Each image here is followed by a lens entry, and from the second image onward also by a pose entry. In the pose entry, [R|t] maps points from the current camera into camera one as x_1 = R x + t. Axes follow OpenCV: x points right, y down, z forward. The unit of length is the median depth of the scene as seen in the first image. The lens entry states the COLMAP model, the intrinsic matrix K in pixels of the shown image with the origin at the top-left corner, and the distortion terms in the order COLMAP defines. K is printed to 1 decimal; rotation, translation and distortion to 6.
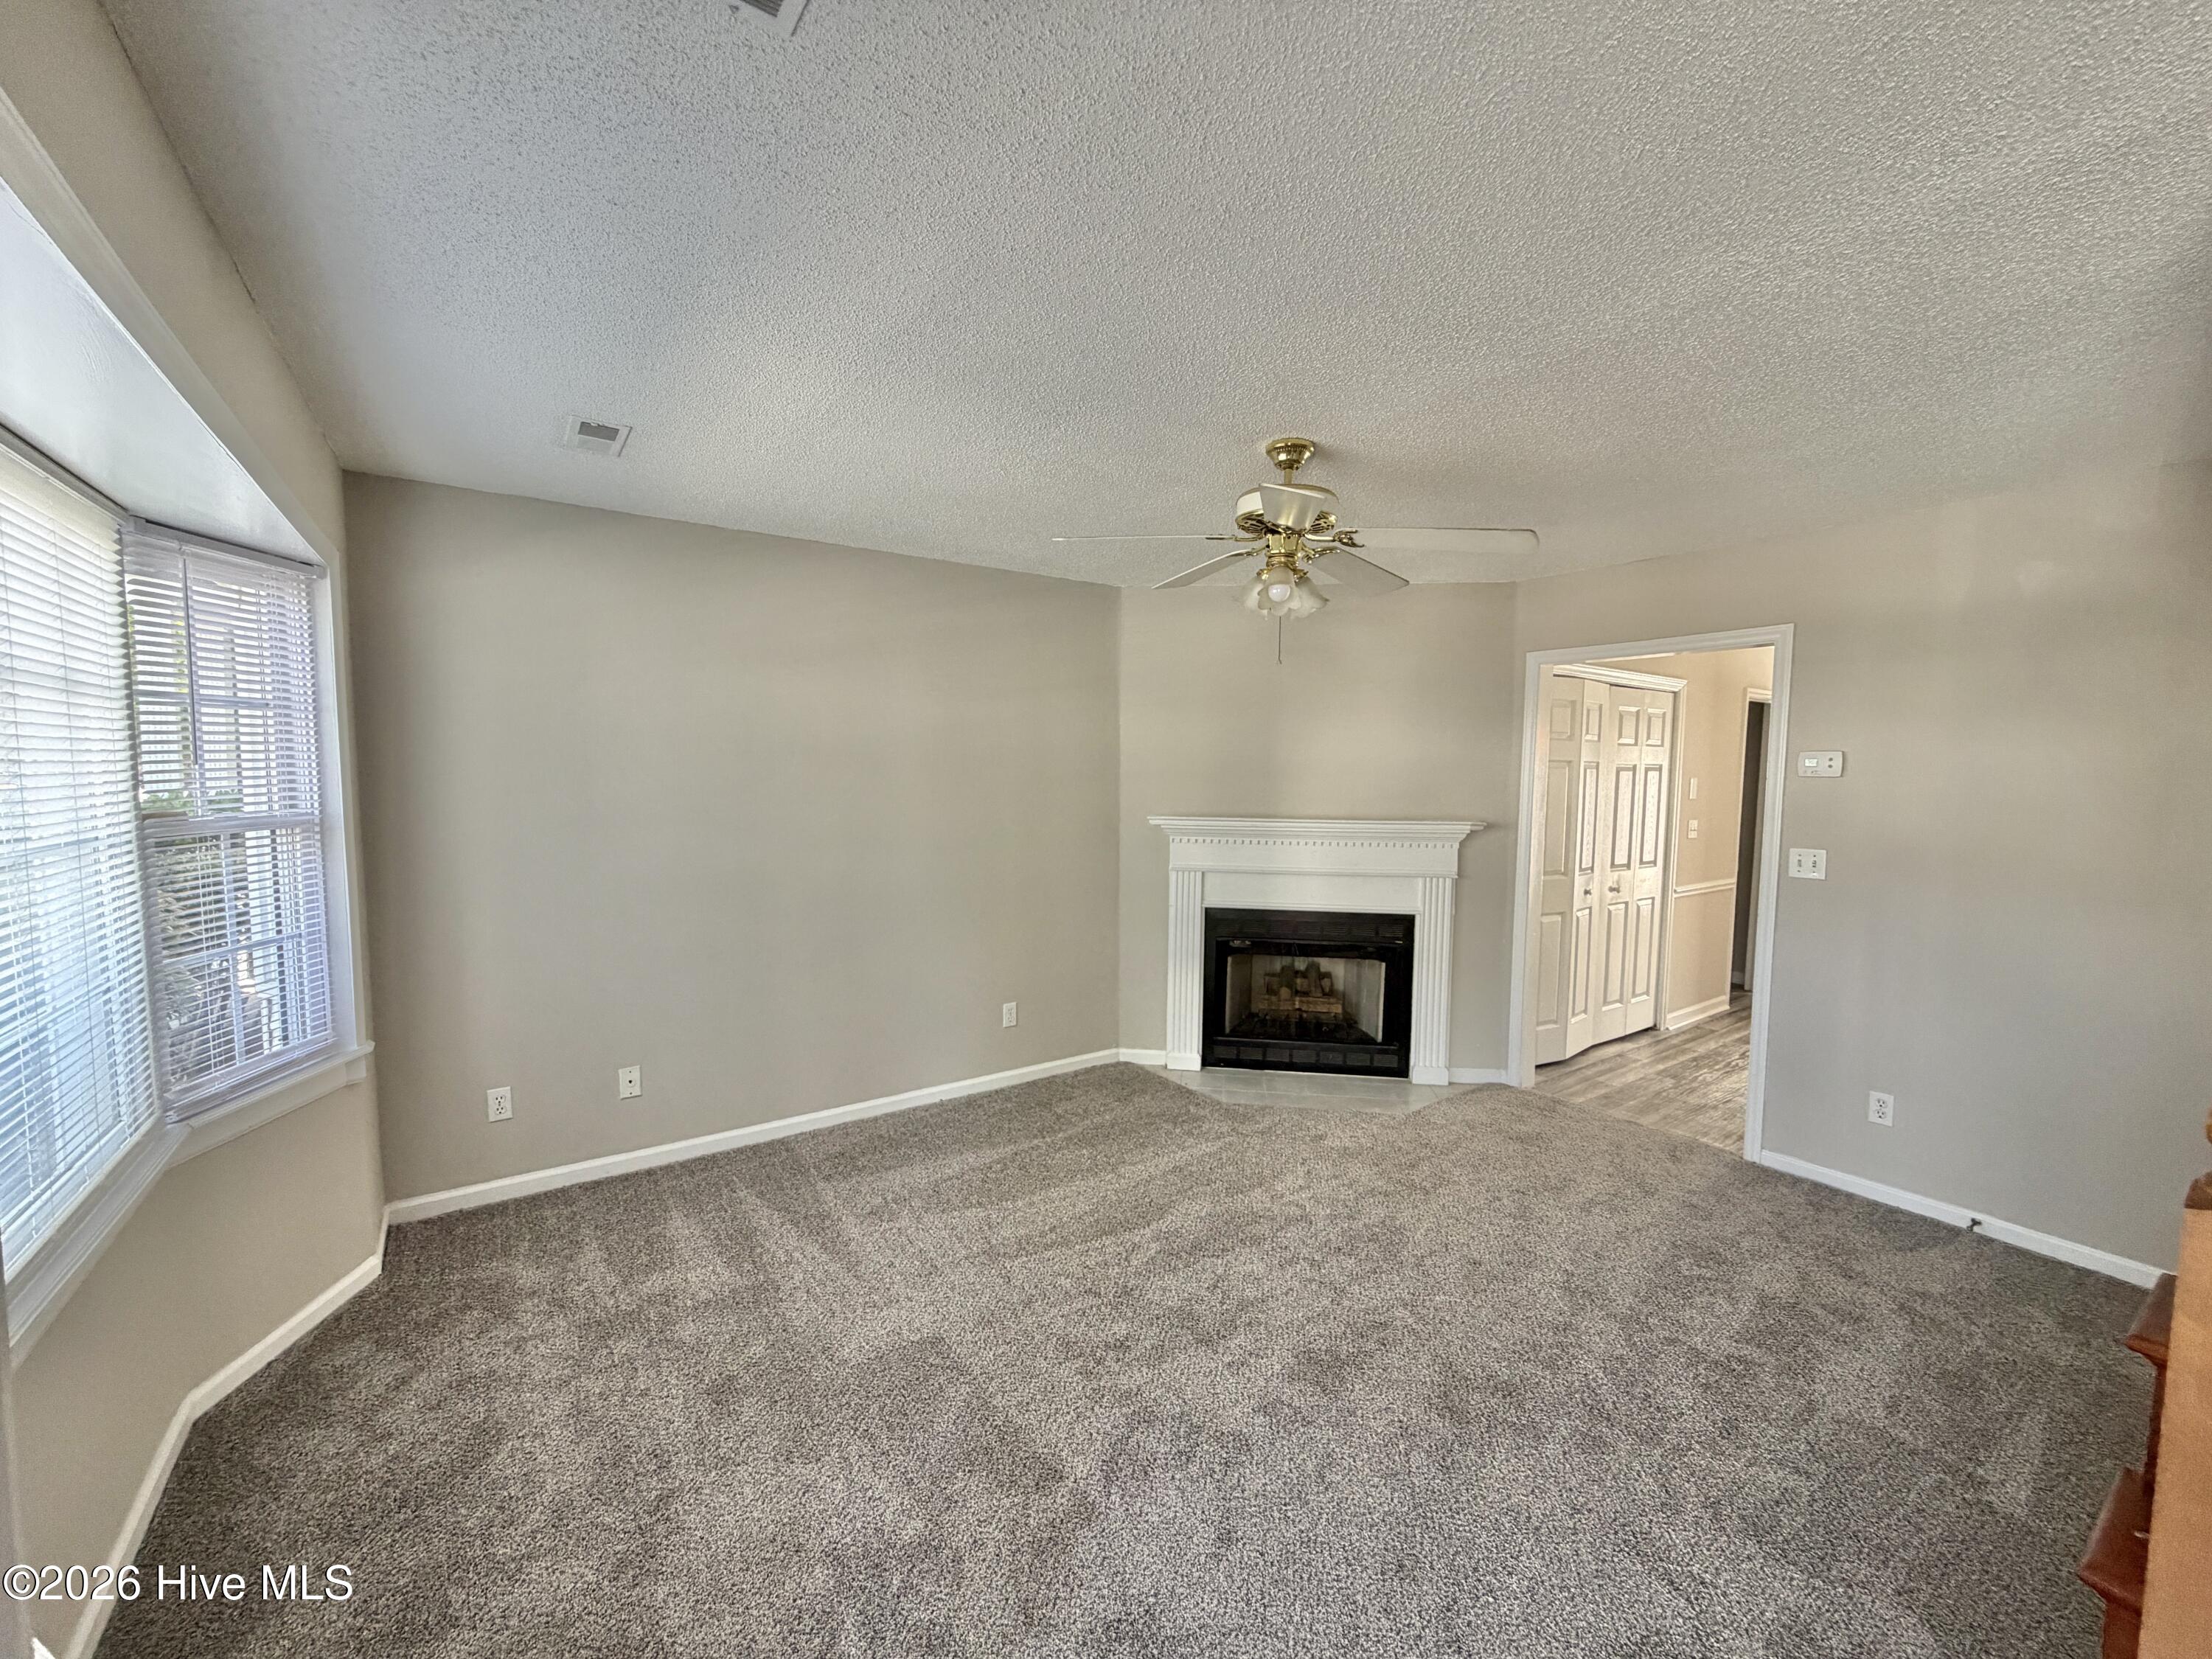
lens RADIAL K [[884.8, 0, 1103.3], [0, 884.8, 829.9], [0, 0, 1]] dist [0.002844, 0.000256]
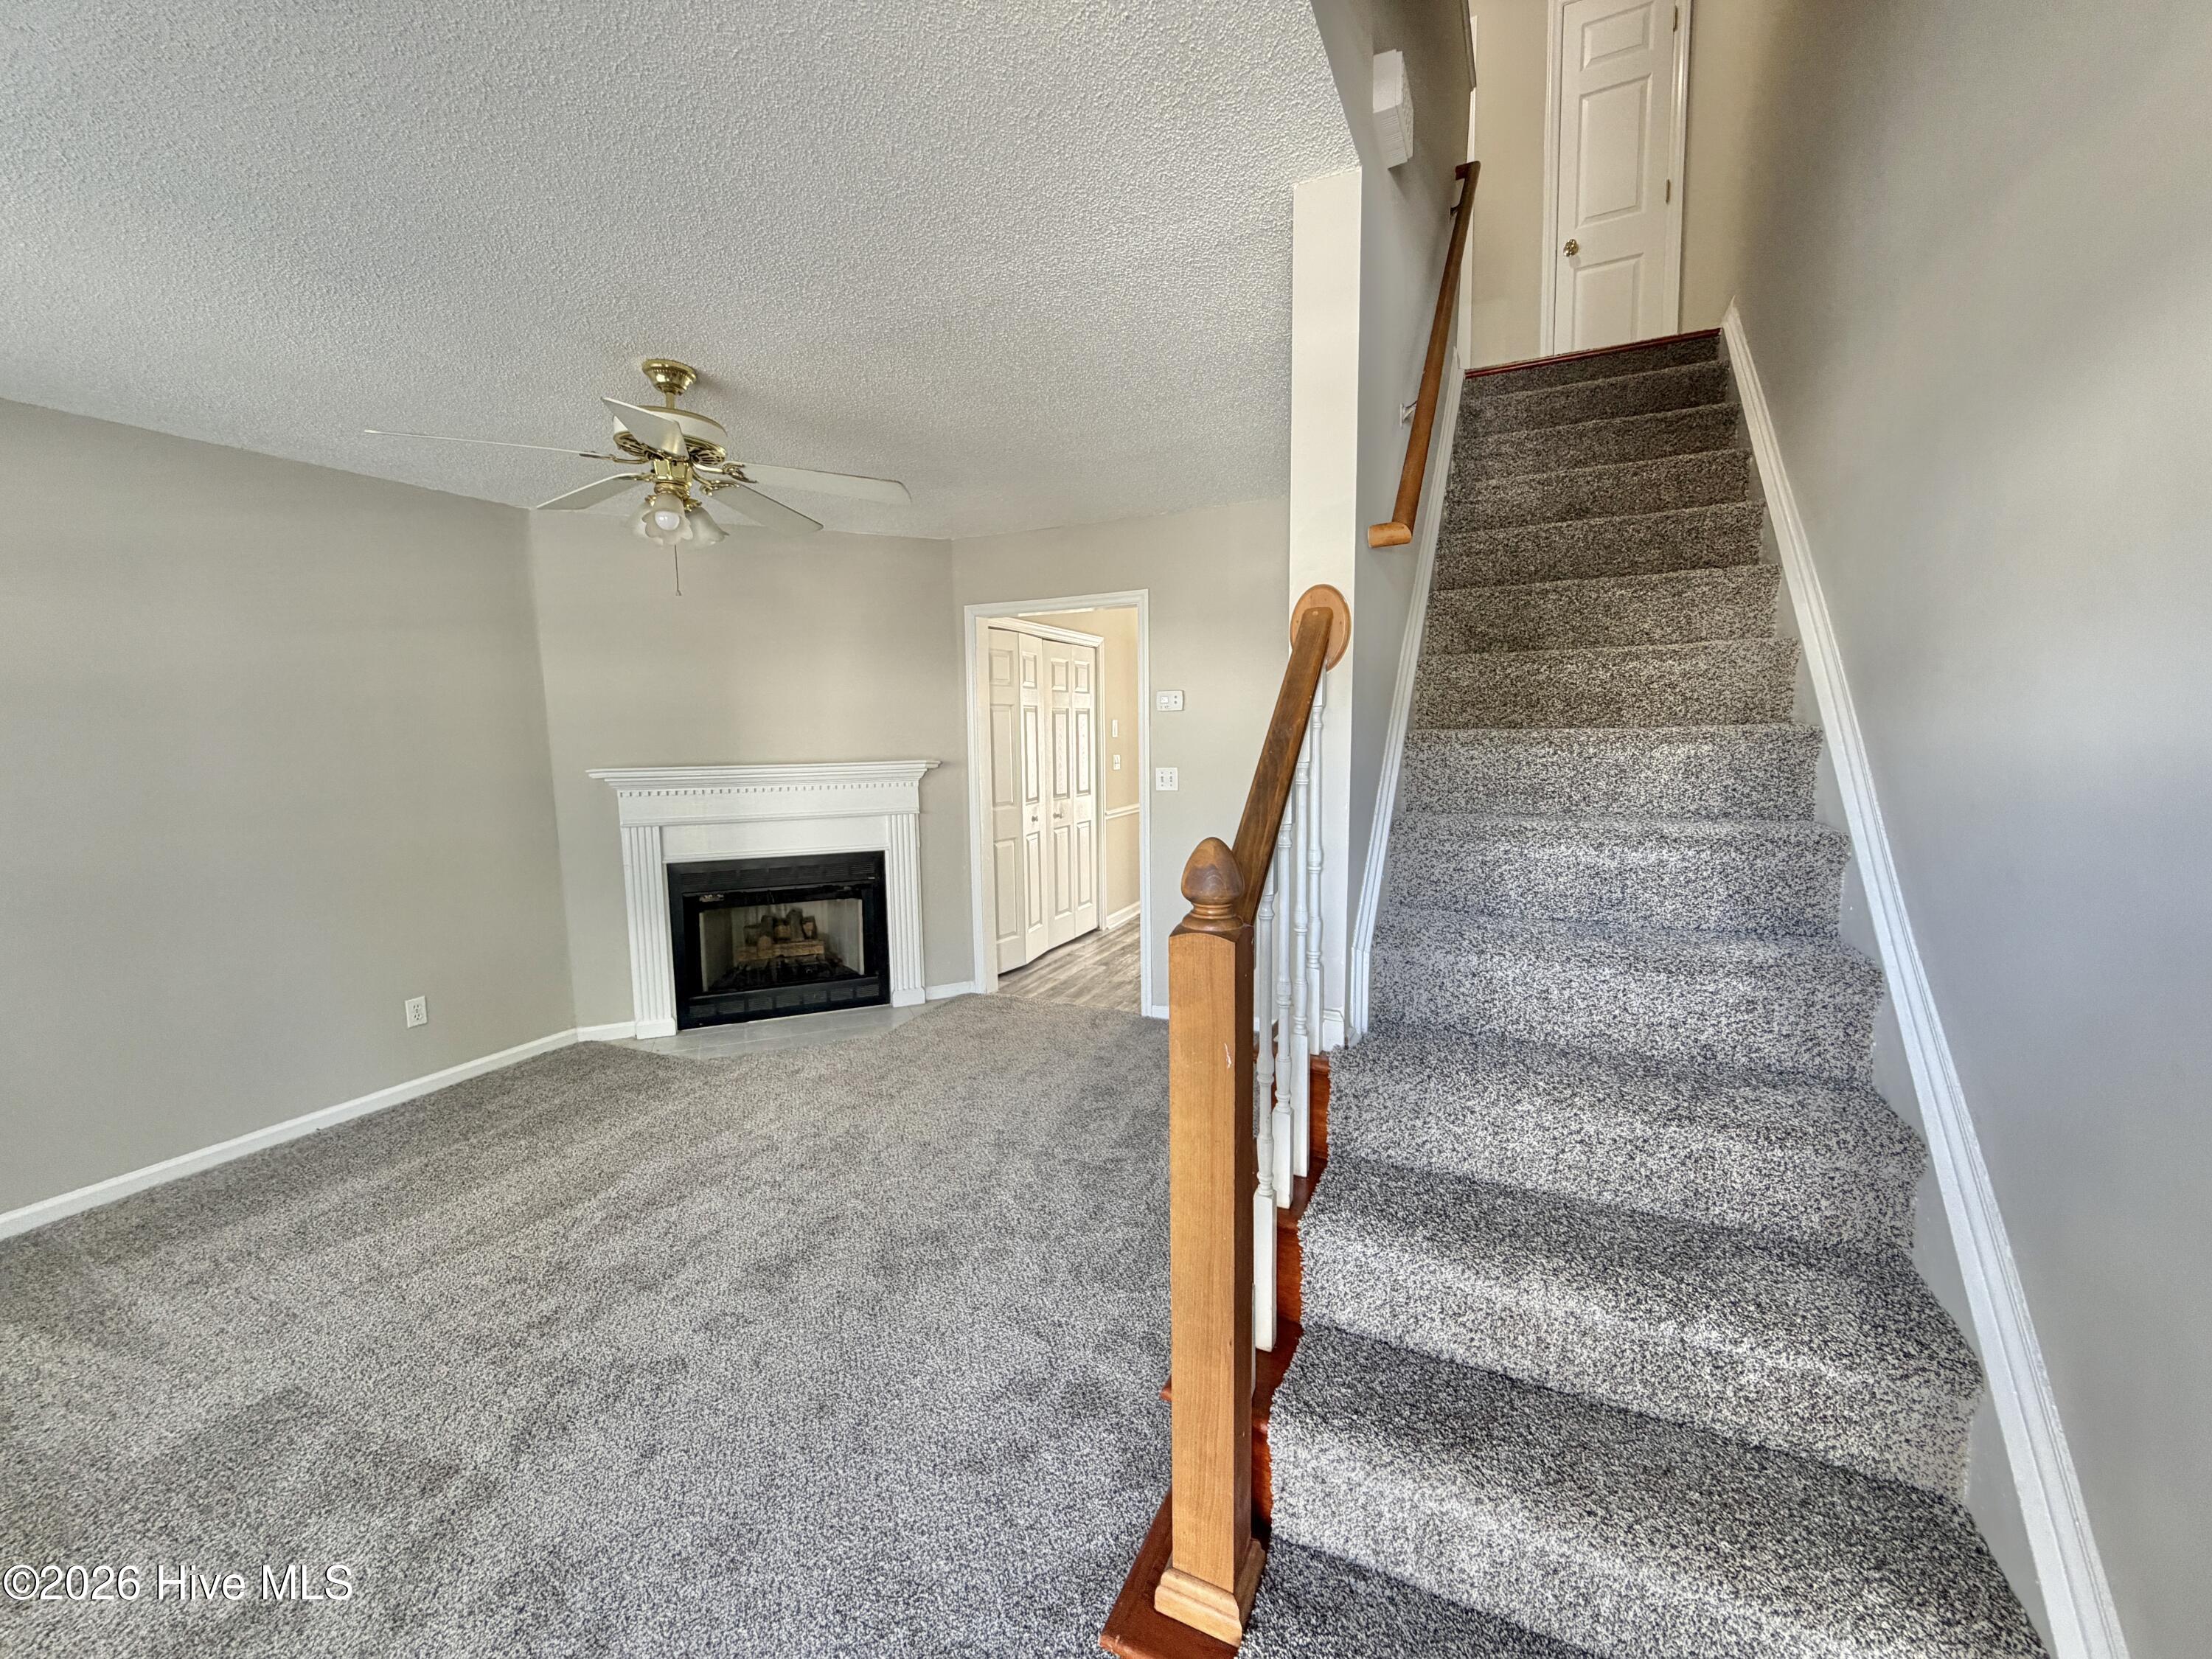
lens RADIAL K [[884.8, 0, 1107.9], [0, 884.8, 831.6], [0, 0, 1]] dist [0.002844, 0.000256]
pose [[0.867773, -0.078757, 0.490680, 0.085897], [0.056675, 0.996604, 0.059731, 0.032219], [-0.493718, -0.024024, 0.869290, -0.073155]]
